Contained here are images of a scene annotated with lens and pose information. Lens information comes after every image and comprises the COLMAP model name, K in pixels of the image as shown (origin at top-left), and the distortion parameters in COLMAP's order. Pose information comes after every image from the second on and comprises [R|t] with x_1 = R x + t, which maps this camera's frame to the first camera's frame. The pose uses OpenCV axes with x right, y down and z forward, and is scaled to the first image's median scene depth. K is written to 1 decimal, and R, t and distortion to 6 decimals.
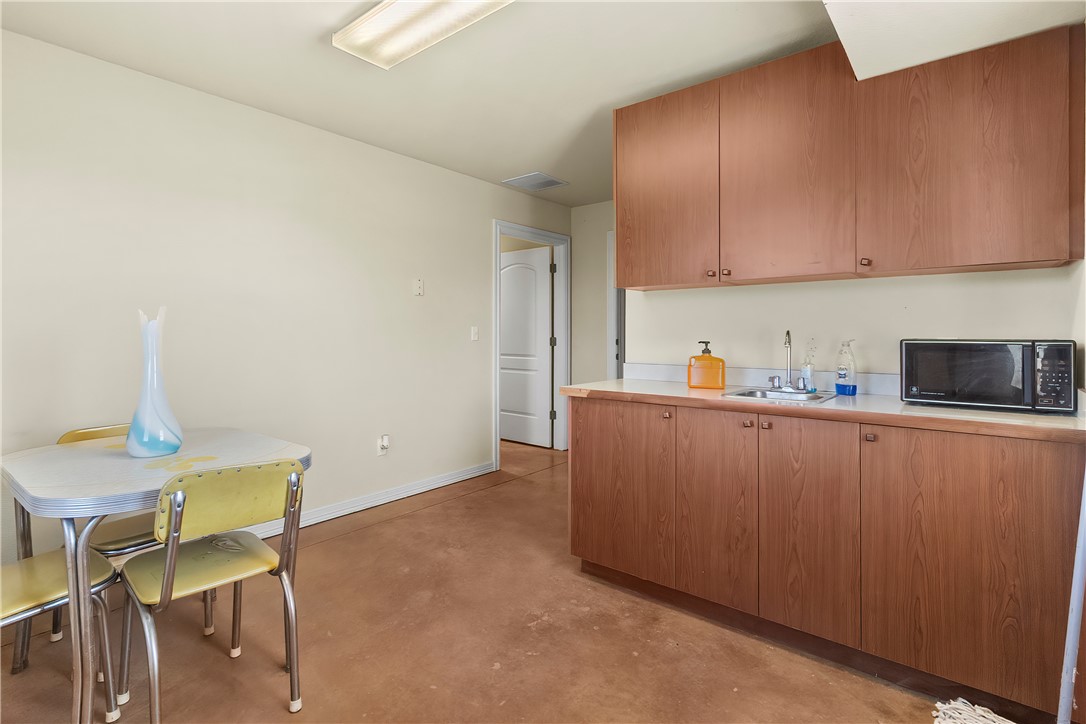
lens RADIAL K [[523.1, 0, 539.7], [0, 523.1, 347.8], [0, 0, 1]] dist [0.000482, -0.000336]
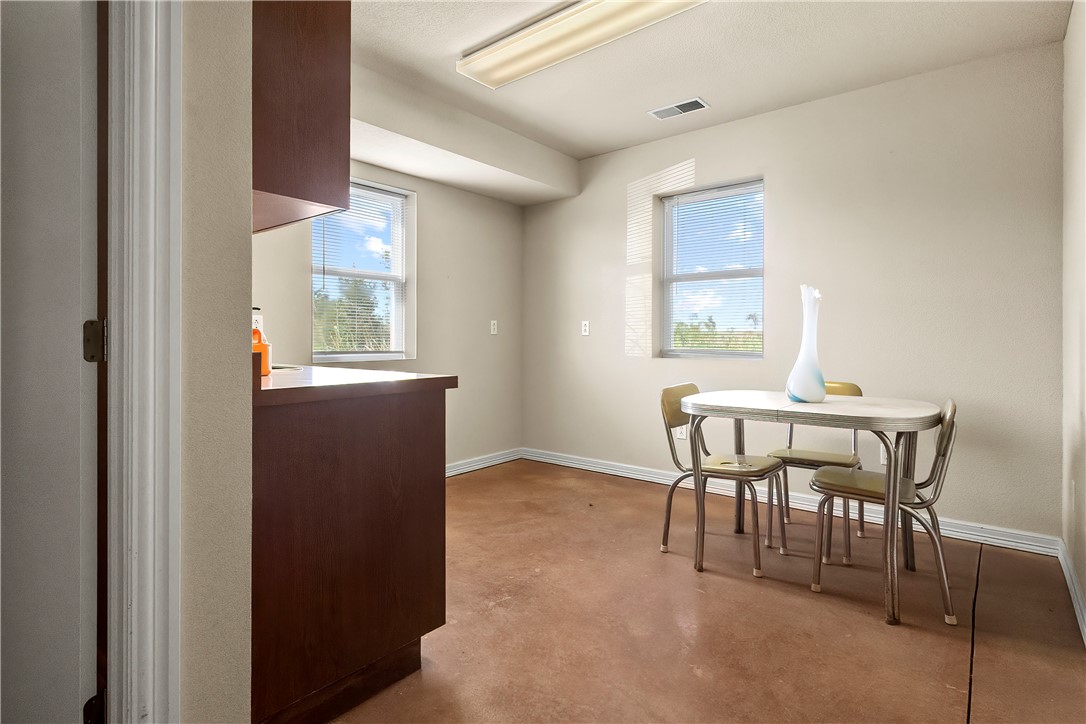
lens RADIAL K [[541.9, 0, 543.8], [0, 541.9, 334.2], [0, 0, 1]] dist [0.000048, 0.000003]
pose [[-0.999990, -0.000505, 0.004344, -0.090228], [-0.000422, 0.999817, 0.019121, 0.012512], [-0.004353, 0.019119, -0.999808, 2.037389]]
